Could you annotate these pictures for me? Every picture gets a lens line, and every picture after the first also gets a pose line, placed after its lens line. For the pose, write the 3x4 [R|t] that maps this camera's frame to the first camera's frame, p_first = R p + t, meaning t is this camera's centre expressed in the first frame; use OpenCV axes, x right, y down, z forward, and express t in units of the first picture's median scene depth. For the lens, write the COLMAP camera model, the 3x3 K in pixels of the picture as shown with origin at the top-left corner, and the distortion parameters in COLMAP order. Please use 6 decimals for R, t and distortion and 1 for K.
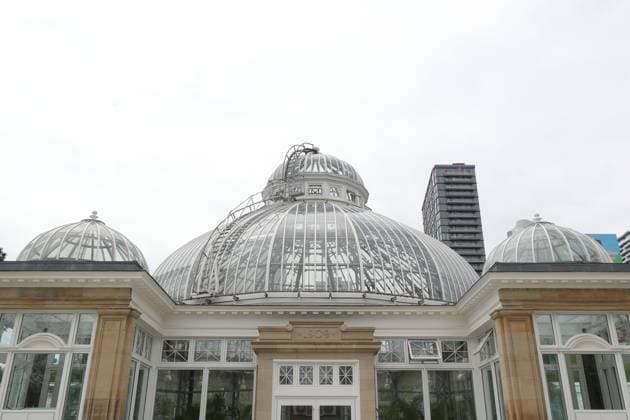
lens RADIAL K [[596.5, 0, 317.8], [0, 596.5, 182.1], [0, 0, 1]] dist [0.001848, -0.003029]
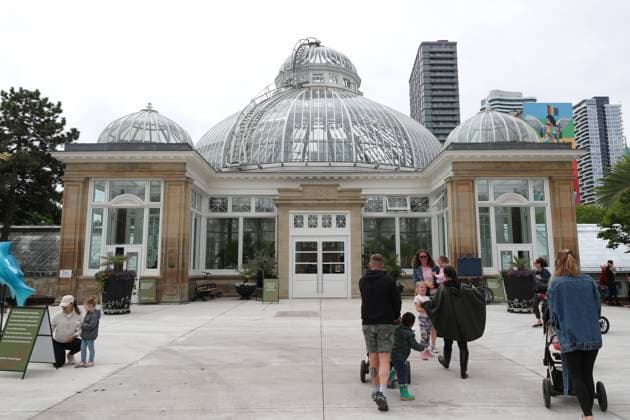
lens RADIAL K [[499.5, 0, 315.0], [0, 499.5, 210.0], [0, 0, 1]] dist [0.001089, 0.000206]
pose [[0.999933, -0.004940, -0.010440, -0.001453], [0.007795, 0.955643, 0.294424, -0.046320], [0.008522, -0.294486, 0.955618, -0.112693]]
